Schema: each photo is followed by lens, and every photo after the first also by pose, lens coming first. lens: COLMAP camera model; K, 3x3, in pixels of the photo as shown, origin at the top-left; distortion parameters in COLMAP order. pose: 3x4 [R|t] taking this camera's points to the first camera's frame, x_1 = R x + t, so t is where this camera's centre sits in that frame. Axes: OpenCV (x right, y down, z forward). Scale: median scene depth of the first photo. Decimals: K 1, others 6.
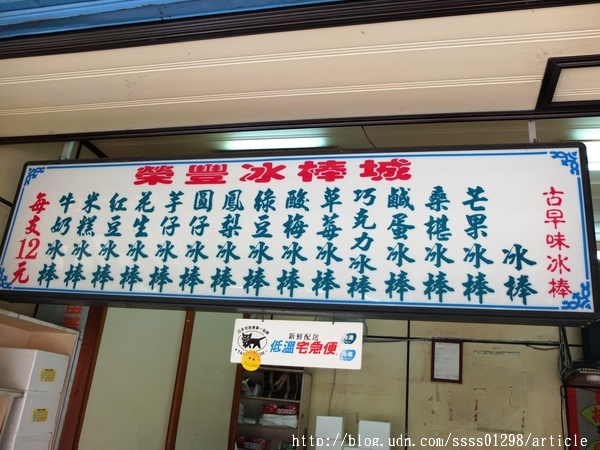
lens RADIAL K [[522.3, 0, 303.7], [0, 522.3, 242.5], [0, 0, 1]] dist [-0.056873, 0.028915]
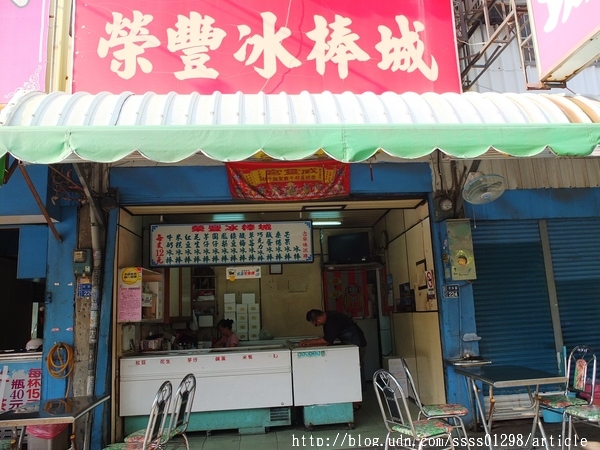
lens RADIAL K [[465.4, 0, 302.1], [0, 465.4, 221.8], [0, 0, 1]] dist [-0.051303, 0.026855]
pose [[0.937035, -0.068234, 0.342505, -0.752756], [0.012282, 0.986559, 0.162942, -0.725236], [-0.349020, -0.148475, 0.925279, -2.257553]]
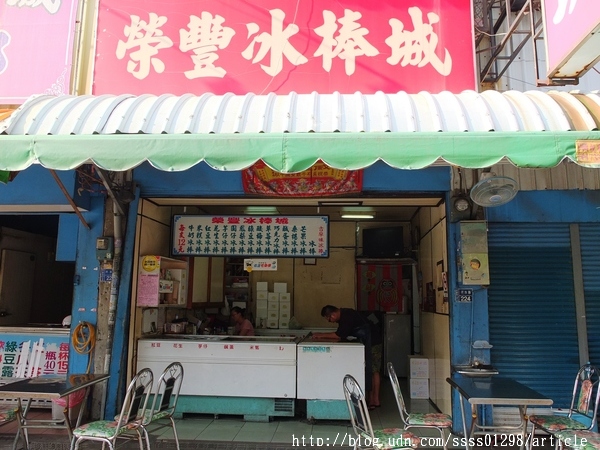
lens RADIAL K [[465.4, 0, 304.4], [0, 465.4, 220.1], [0, 0, 1]] dist [-0.051303, 0.026855]
pose [[0.981273, -0.046072, 0.187034, -0.328343], [0.009542, 0.981409, 0.191690, -0.802258], [-0.192388, -0.186315, 0.963470, -2.379734]]
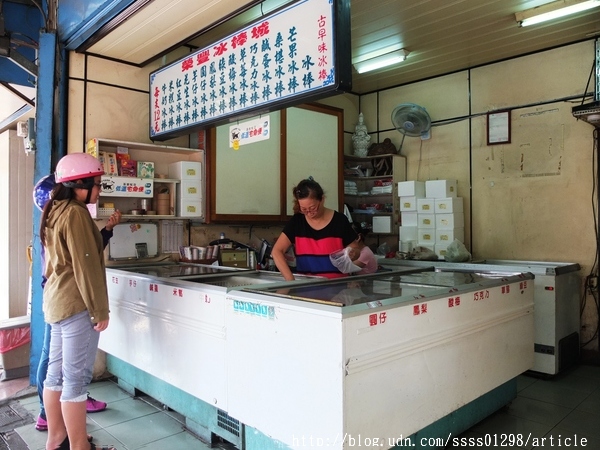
lens RADIAL K [[465.4, 0, 316.4], [0, 465.4, 220.3], [0, 0, 1]] dist [-0.051303, 0.026855]
pose [[0.849425, -0.099309, -0.518281, 1.079912], [0.253187, 0.938404, 0.235147, 0.153066], [0.463005, -0.330962, 0.822247, -0.460502]]
